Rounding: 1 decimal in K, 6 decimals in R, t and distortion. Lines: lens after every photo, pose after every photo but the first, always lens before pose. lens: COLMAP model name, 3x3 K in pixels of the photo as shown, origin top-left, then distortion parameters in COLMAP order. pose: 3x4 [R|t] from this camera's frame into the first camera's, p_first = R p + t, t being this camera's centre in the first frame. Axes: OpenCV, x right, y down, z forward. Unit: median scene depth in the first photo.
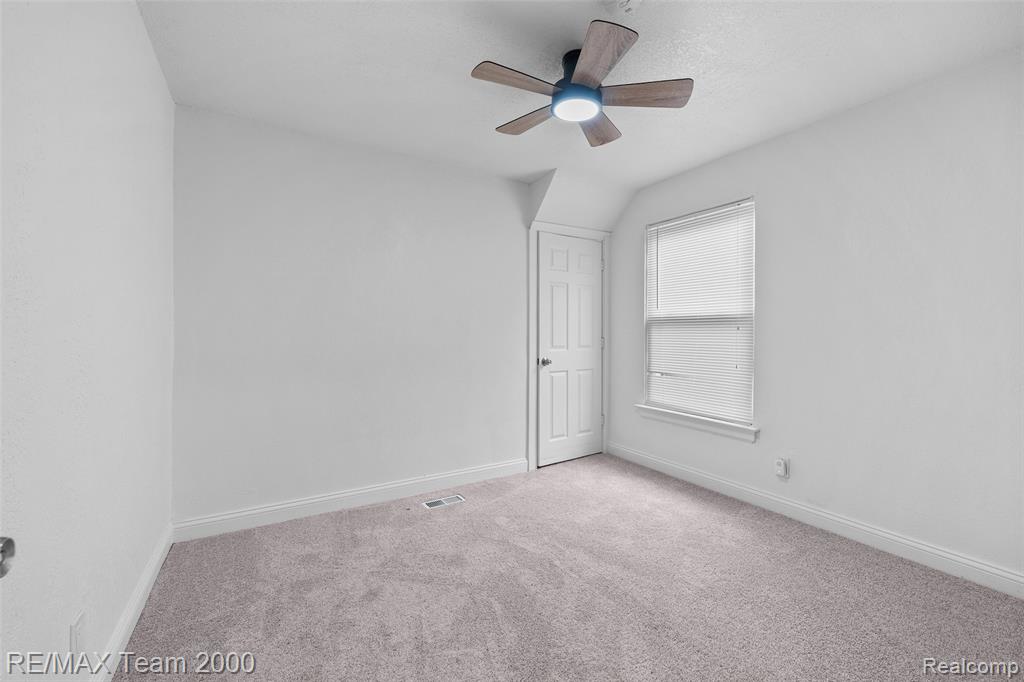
lens RADIAL K [[413.5, 0, 511.1], [0, 413.5, 335.5], [0, 0, 1]] dist [0.001684, 0.000135]
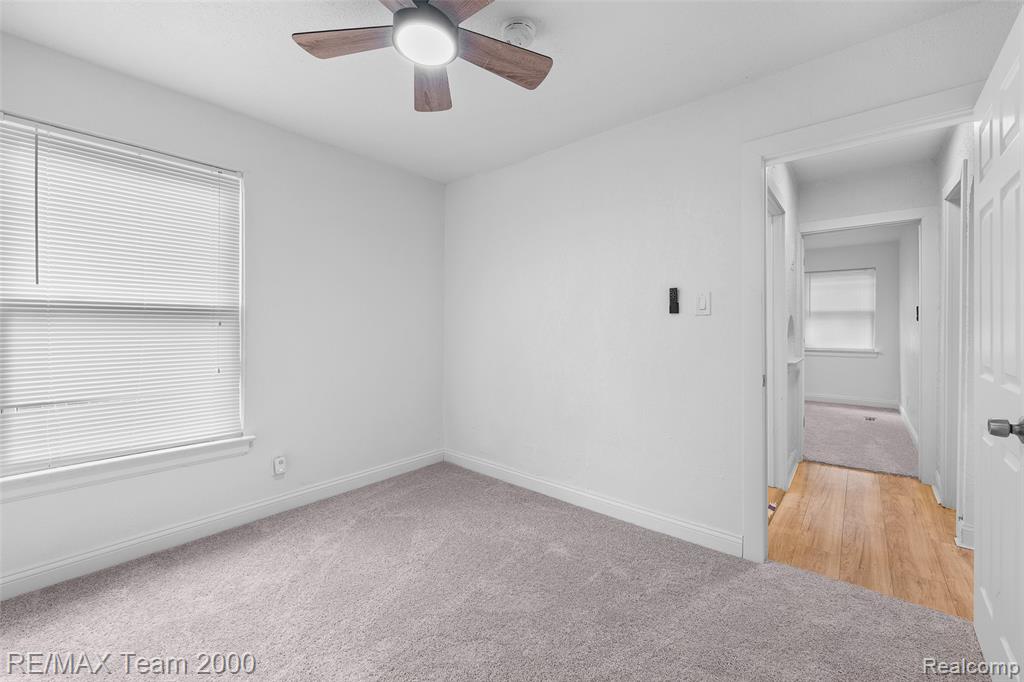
lens RADIAL K [[413.5, 0, 508.0], [0, 413.5, 334.8], [0, 0, 1]] dist [0.001684, 0.000135]
pose [[-0.315988, -0.015151, 0.948642, -0.411307], [0.006422, 0.999815, 0.018108, -0.006822], [-0.948741, 0.011814, -0.315832, 0.719834]]
